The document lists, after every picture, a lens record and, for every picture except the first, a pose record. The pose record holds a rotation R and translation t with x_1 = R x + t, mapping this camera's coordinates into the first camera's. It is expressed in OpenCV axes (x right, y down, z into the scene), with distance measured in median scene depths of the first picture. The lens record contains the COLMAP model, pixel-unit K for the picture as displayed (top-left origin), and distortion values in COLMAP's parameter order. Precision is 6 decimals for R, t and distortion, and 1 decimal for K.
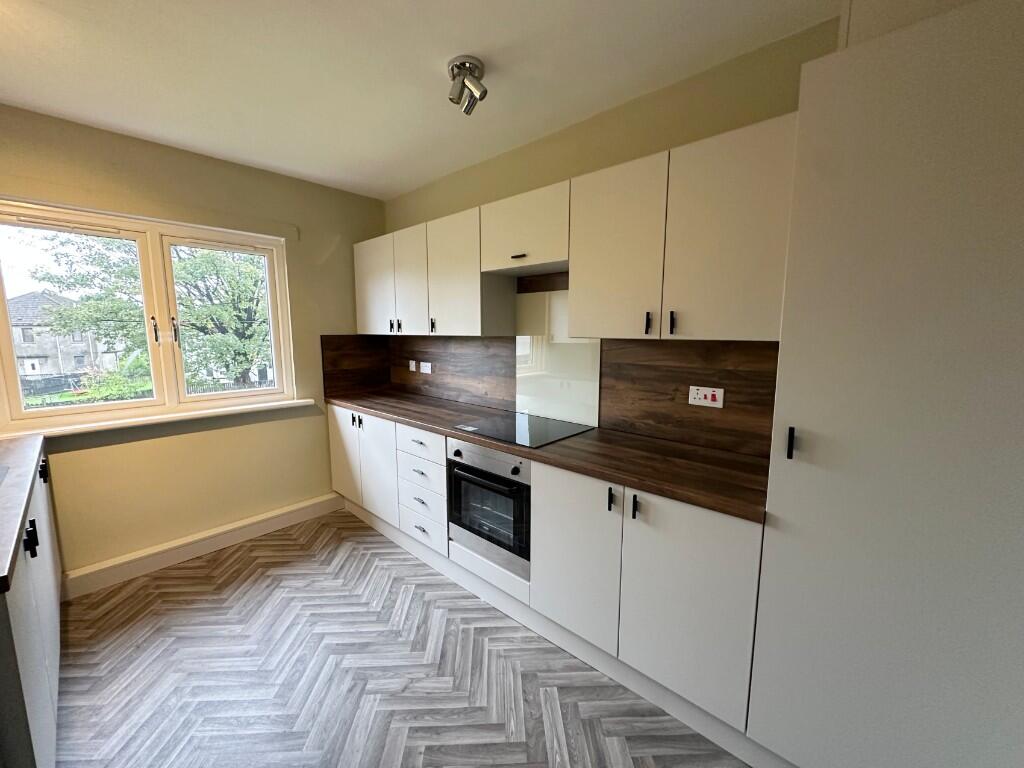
lens RADIAL K [[406.9, 0, 509.5], [0, 406.9, 385.8], [0, 0, 1]] dist [-0.000329, 0.000151]
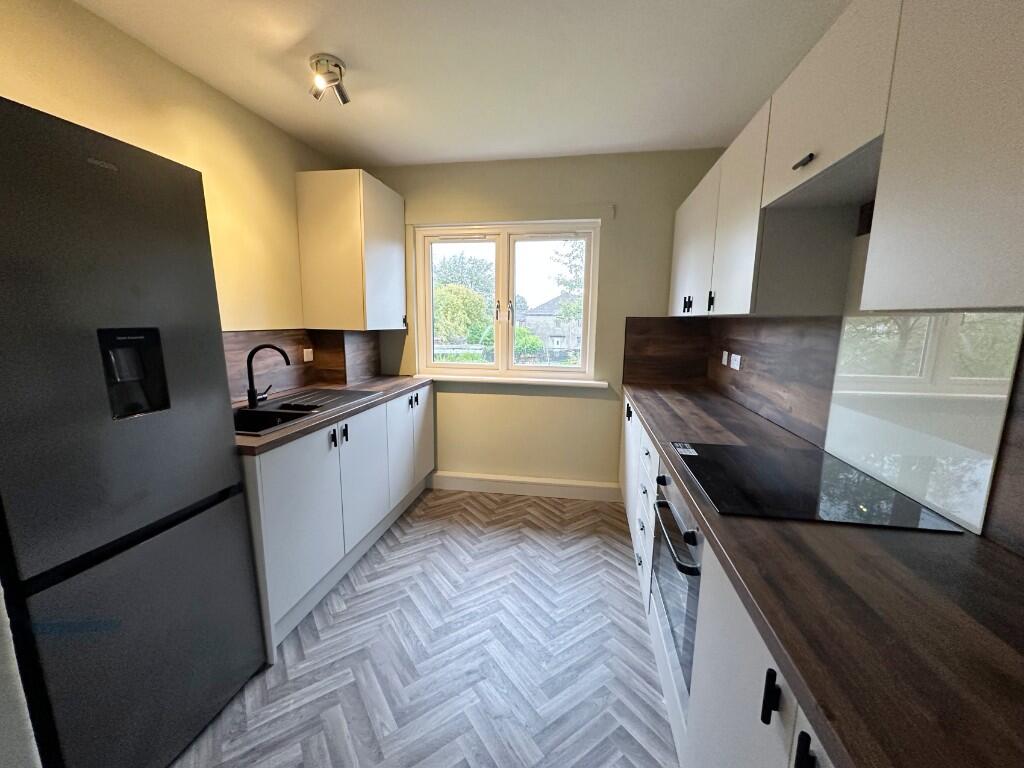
lens RADIAL K [[406.9, 0, 509.2], [0, 406.9, 384.9], [0, 0, 1]] dist [-0.000329, 0.000151]
pose [[0.545321, 0.142125, -0.826091, 0.234891], [-0.125726, 0.988240, 0.087028, -0.020382], [0.828745, 0.056403, 0.556777, 0.315758]]
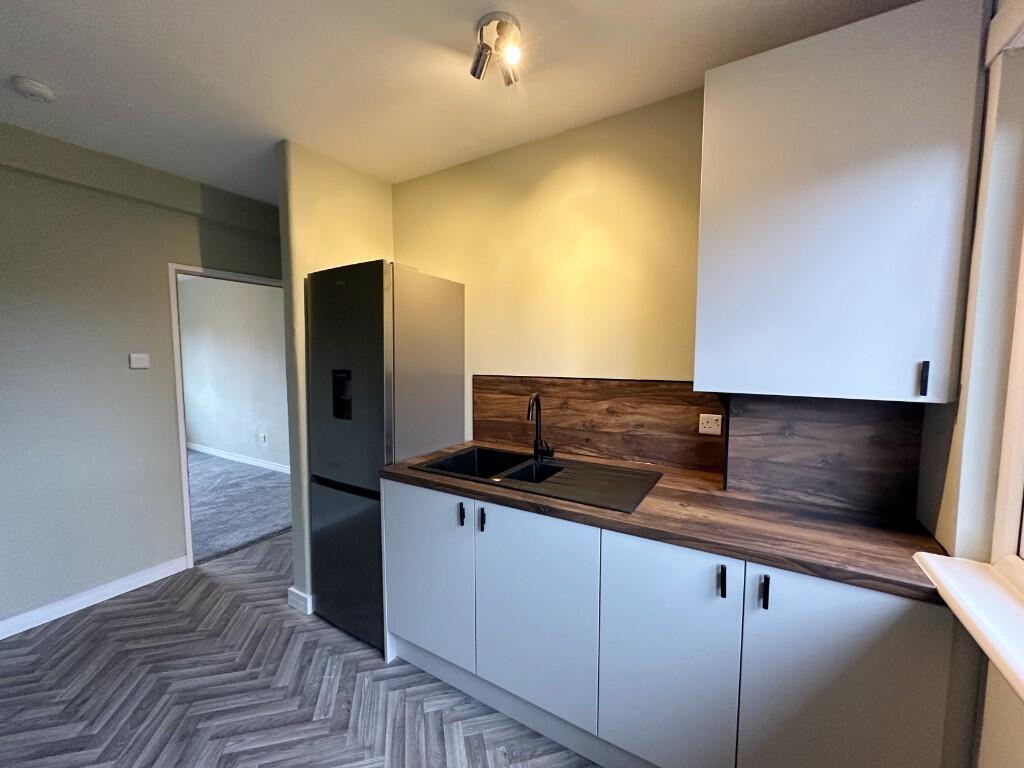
lens RADIAL K [[406.9, 0, 509.7], [0, 406.9, 387.8], [0, 0, 1]] dist [-0.000329, 0.000151]
pose [[-0.977692, 0.017796, -0.209287, -0.710951], [-0.028051, 0.976417, 0.214065, -0.160354], [0.208161, 0.215160, -0.954136, 1.227155]]
